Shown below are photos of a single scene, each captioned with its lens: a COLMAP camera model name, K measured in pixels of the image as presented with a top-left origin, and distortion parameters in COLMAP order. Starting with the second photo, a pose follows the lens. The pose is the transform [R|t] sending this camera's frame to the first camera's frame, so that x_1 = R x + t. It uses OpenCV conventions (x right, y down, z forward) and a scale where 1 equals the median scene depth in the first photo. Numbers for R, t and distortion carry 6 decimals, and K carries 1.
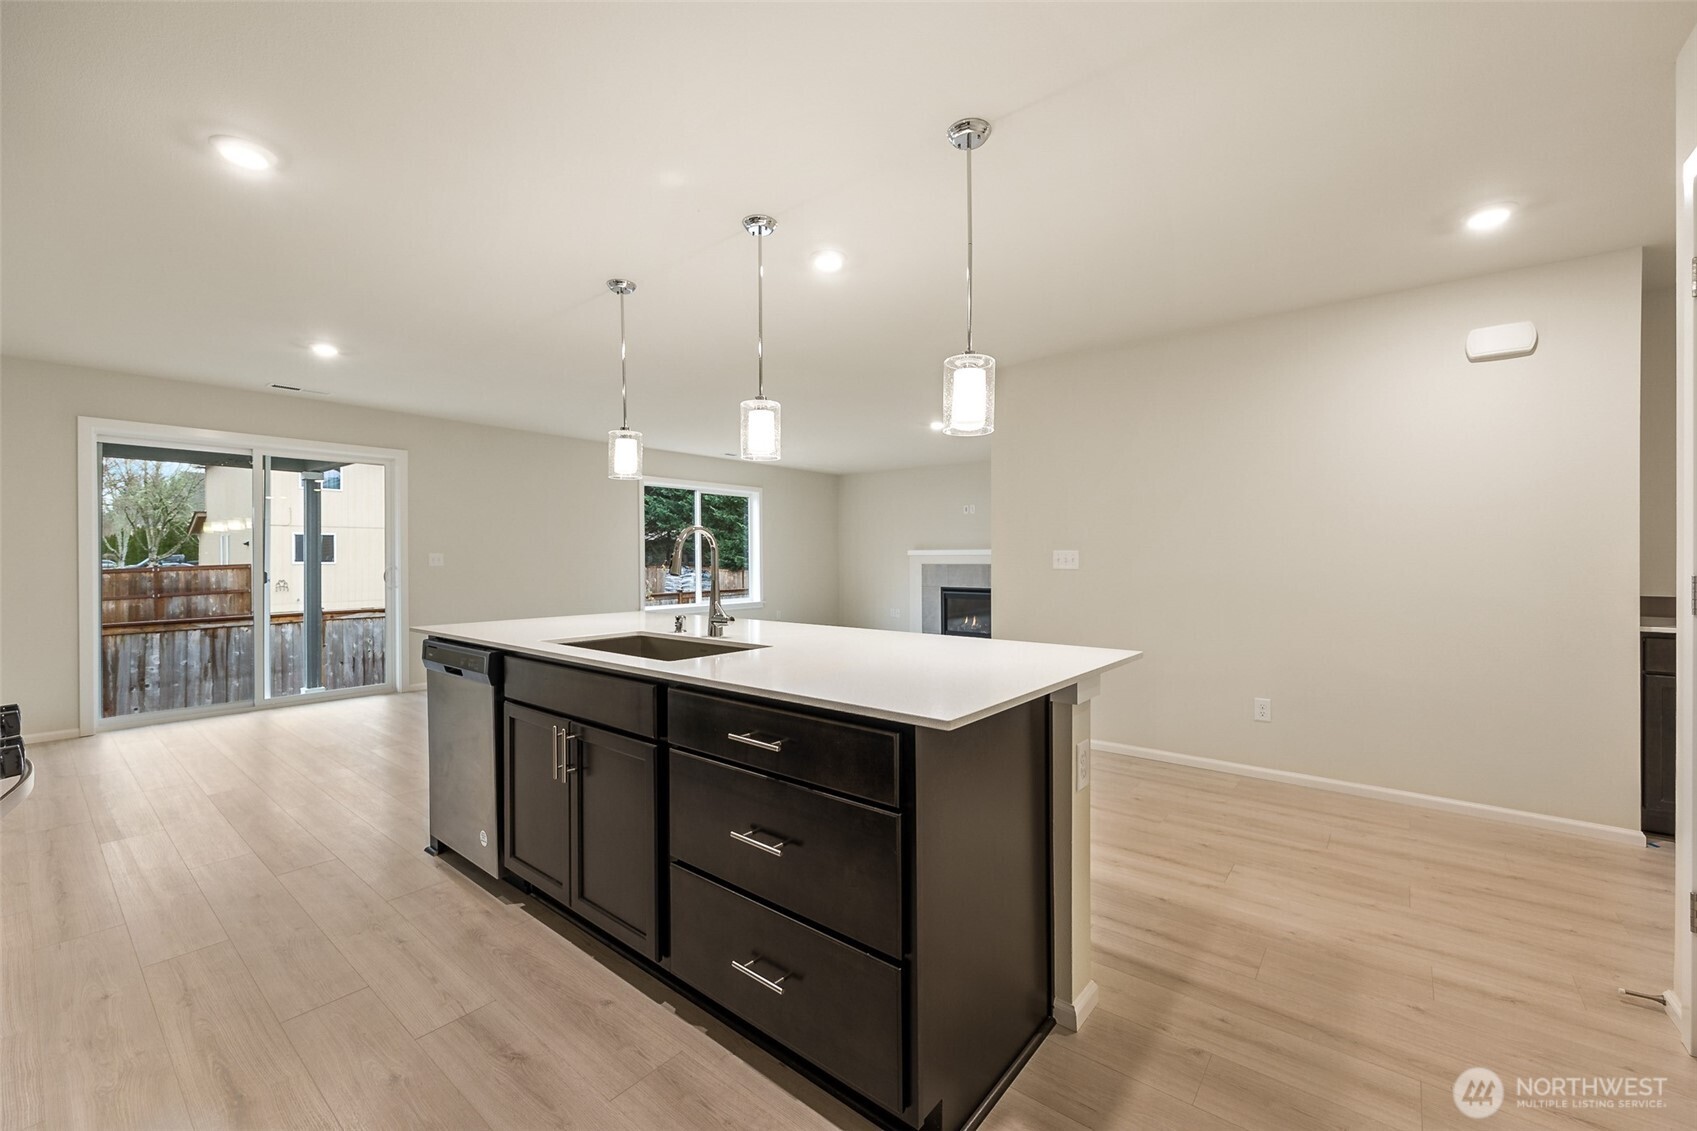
lens RADIAL K [[686.0, 0, 860.5], [0, 686.0, 561.4], [0, 0, 1]] dist [-0.001213, 0.000007]
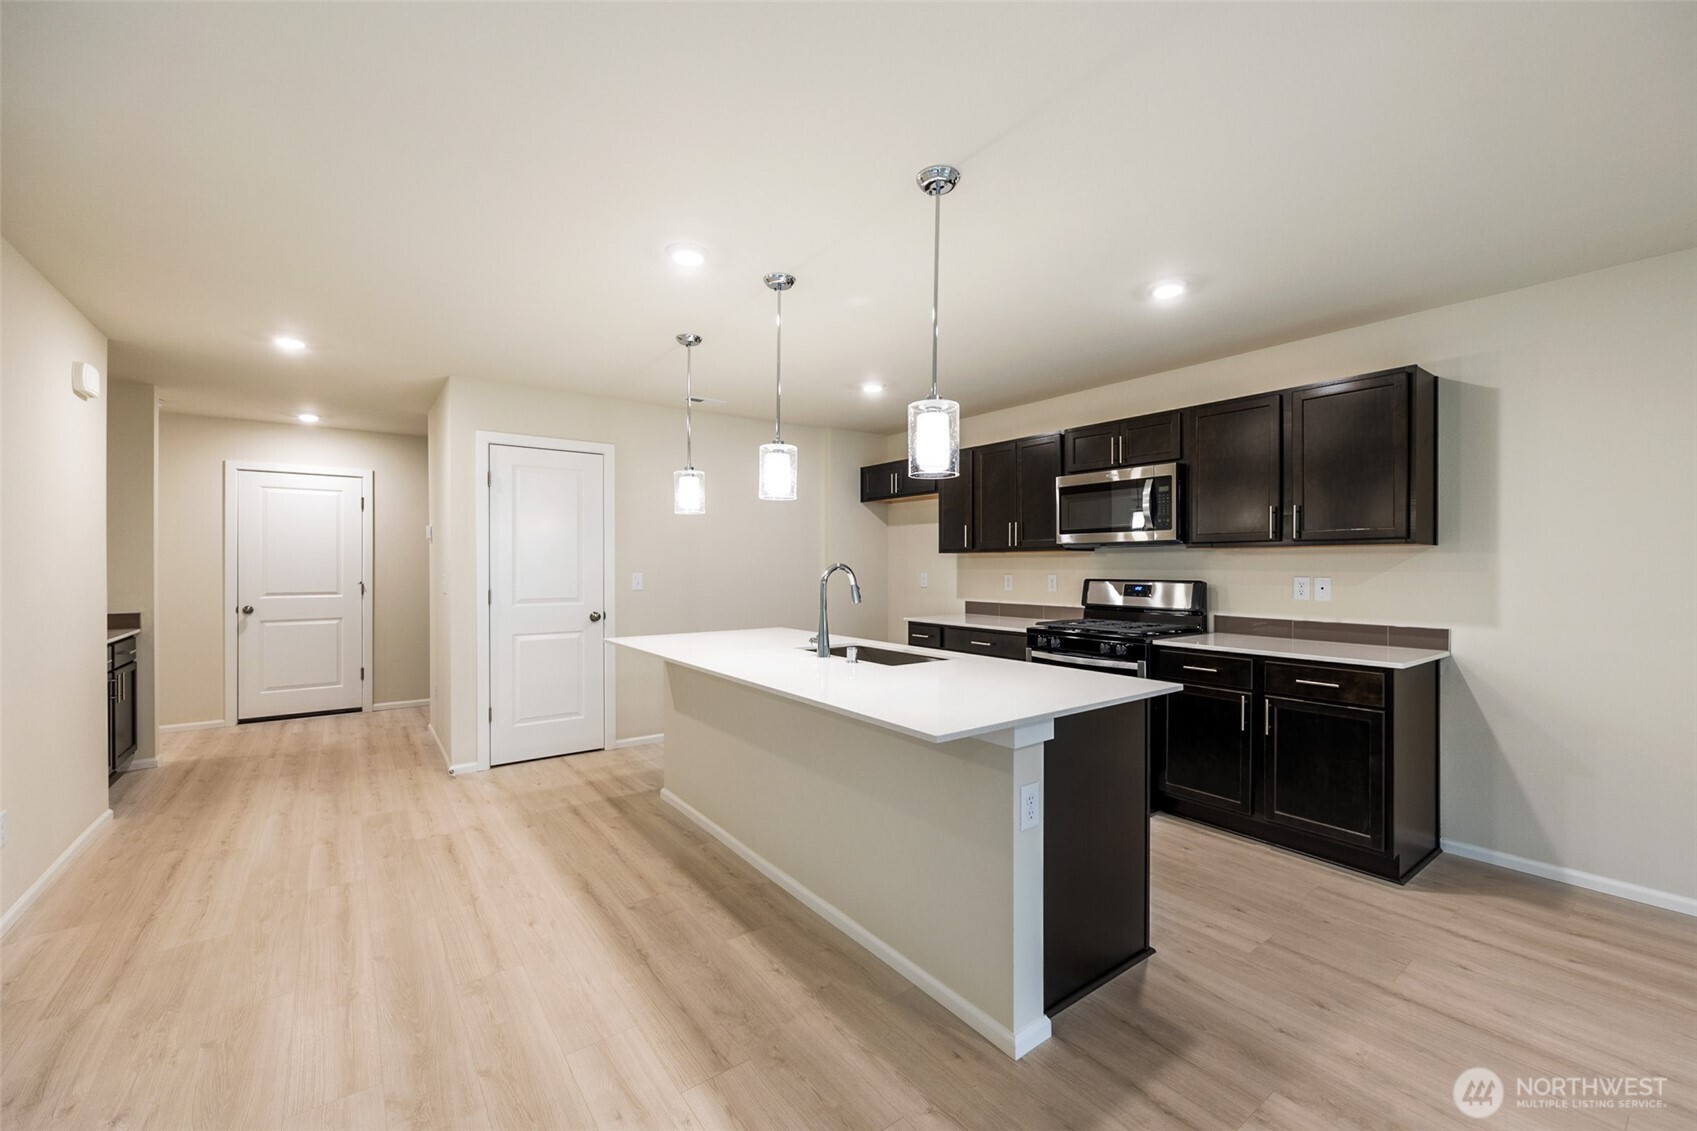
lens RADIAL K [[686.0, 0, 854.8], [0, 686.0, 565.0], [0, 0, 1]] dist [-0.001213, 0.000007]
pose [[-0.966662, 0.004557, 0.256015, -0.317725], [0.006214, 0.999965, 0.005663, -0.030704], [-0.255980, 0.007065, -0.966656, 1.195259]]
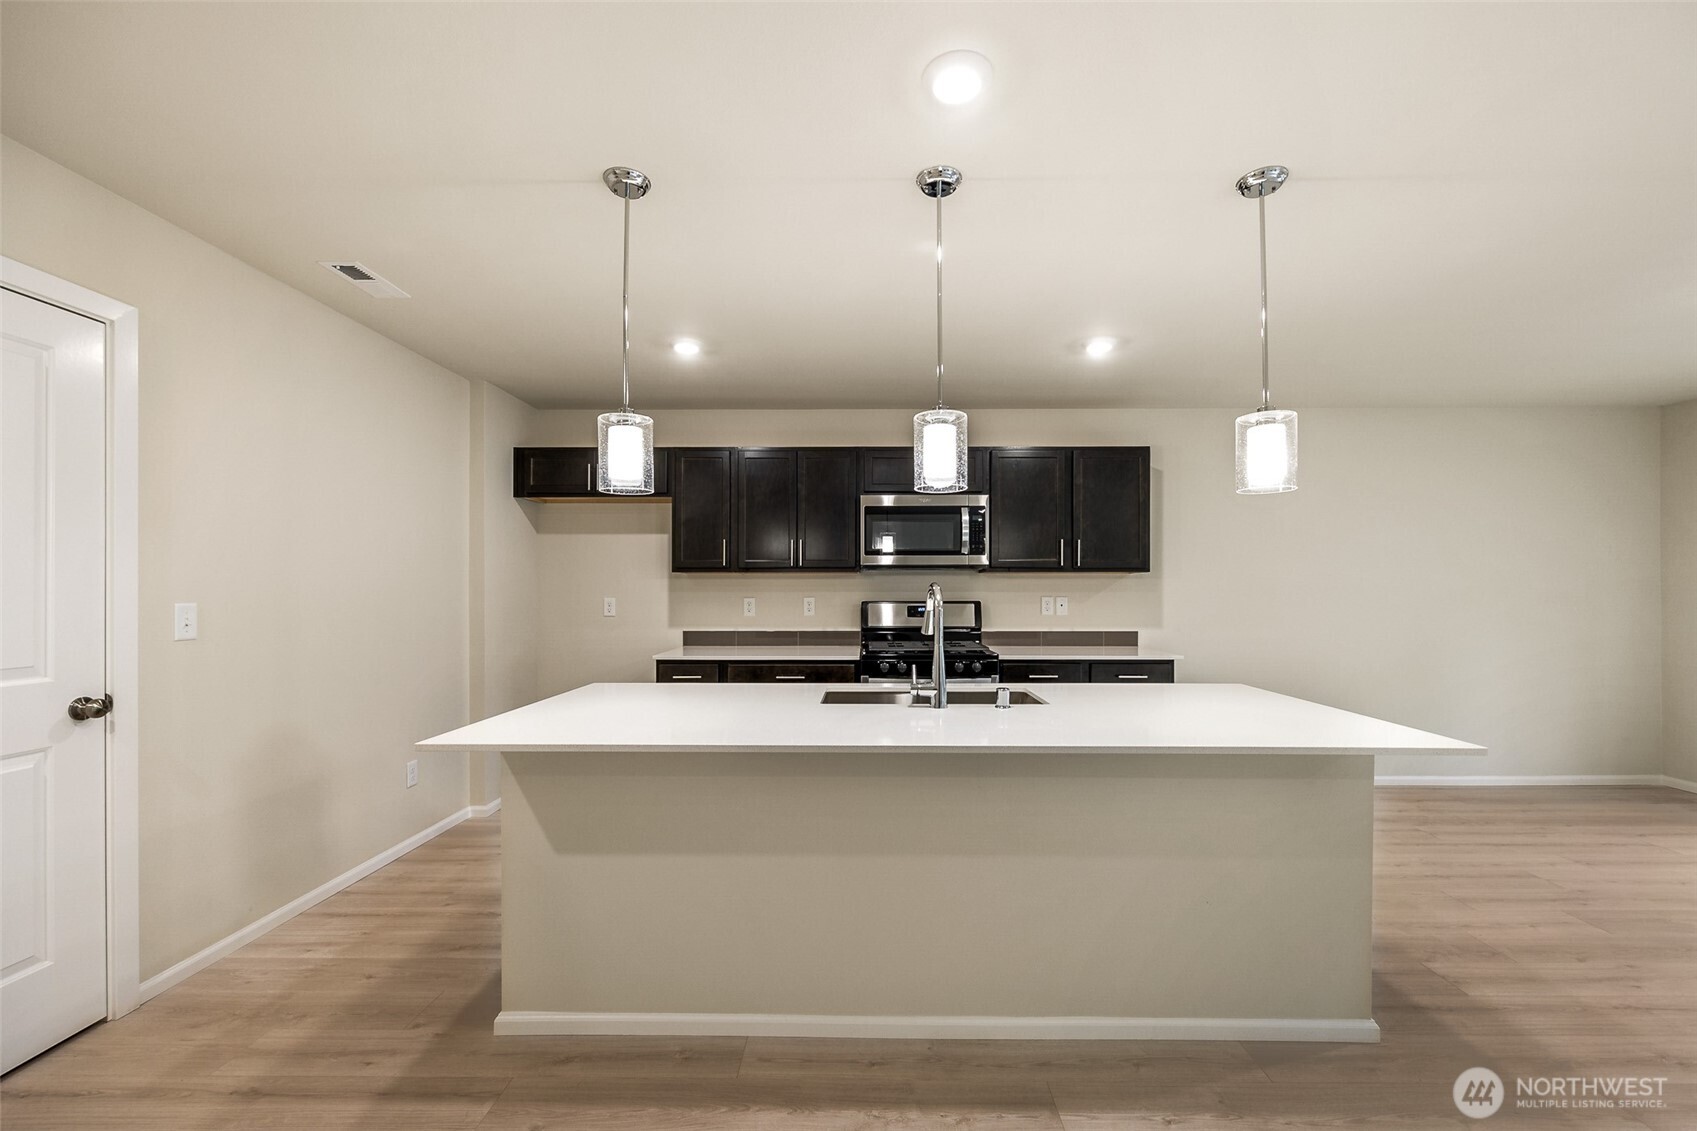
lens RADIAL K [[686.0, 0, 859.1], [0, 686.0, 589.6], [0, 0, 1]] dist [-0.001213, 0.000007]
pose [[-0.789727, 0.004036, -0.613445, 0.230749], [-0.001306, 0.999965, 0.008261, -0.027707], [0.613457, 0.007325, -0.789694, 0.918478]]
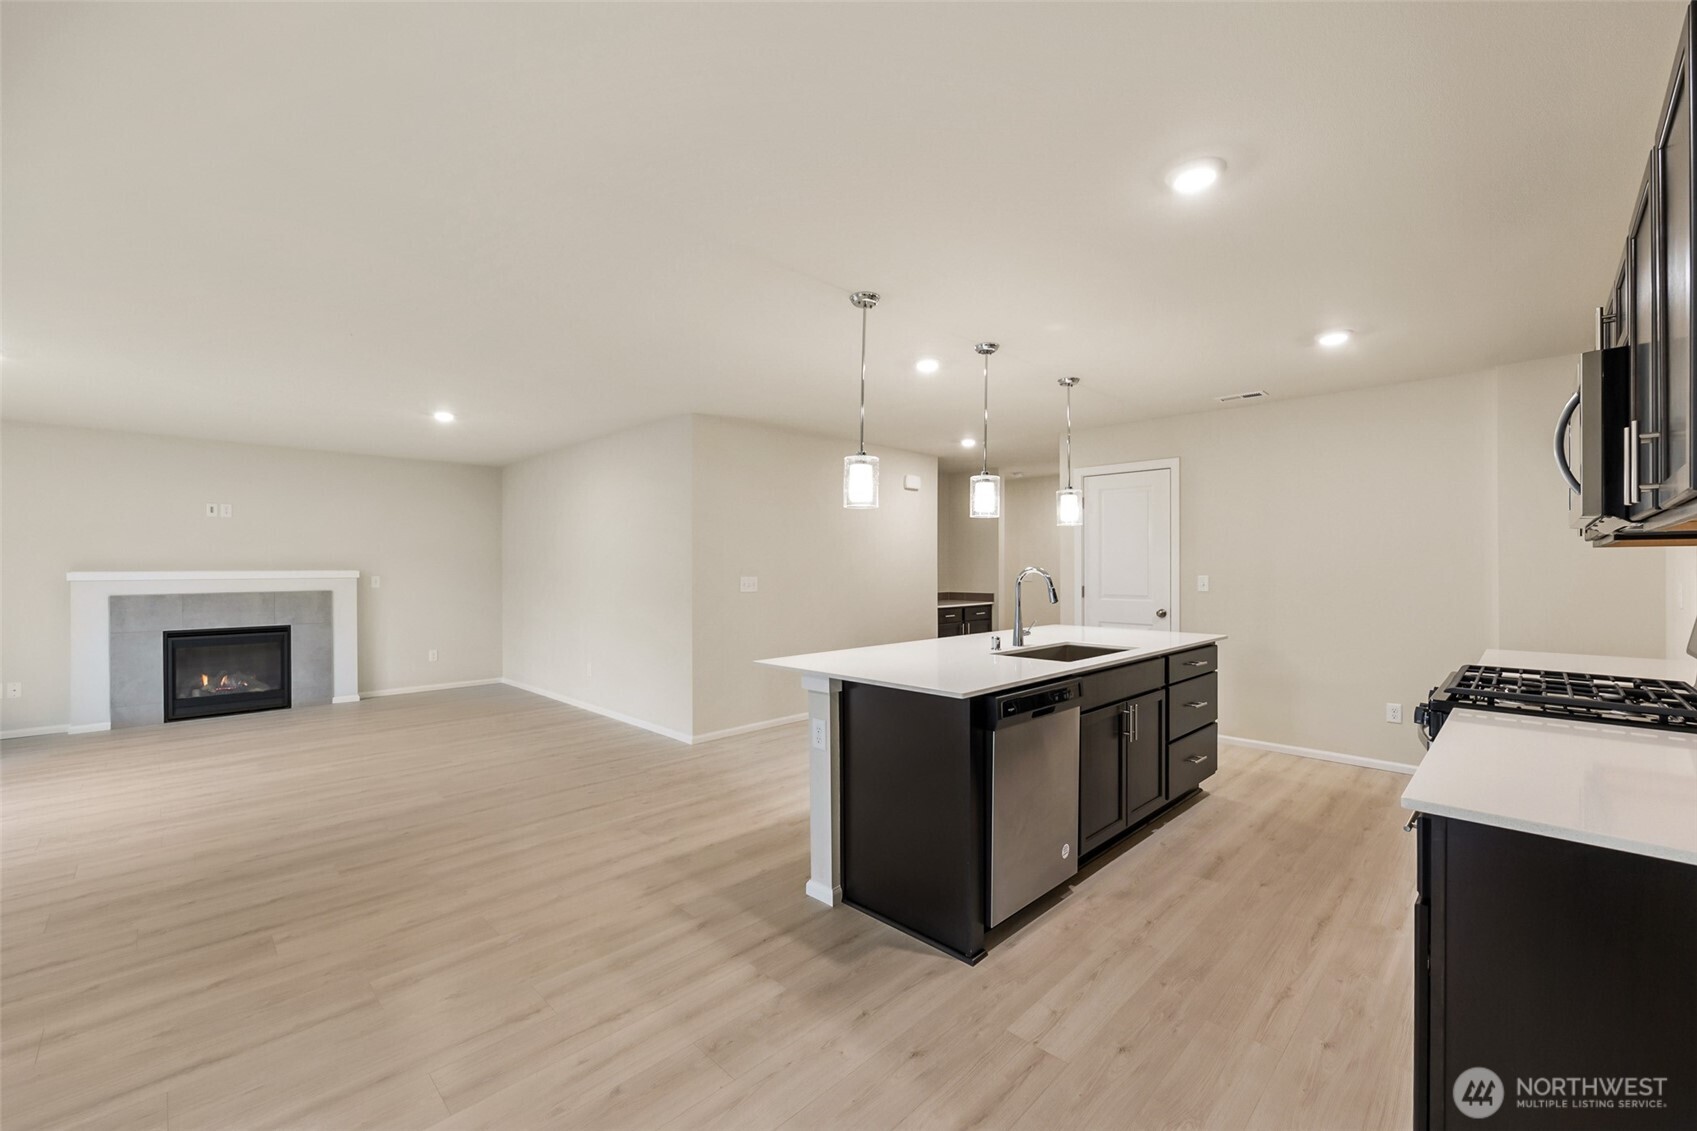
lens RADIAL K [[686.0, 0, 853.9], [0, 686.0, 568.5], [0, 0, 1]] dist [-0.001213, 0.000007]
pose [[0.111694, 0.001213, 0.993742, -0.920553], [0.009482, 0.999952, -0.002286, -0.027033], [-0.993697, 0.009678, 0.111677, 0.662758]]
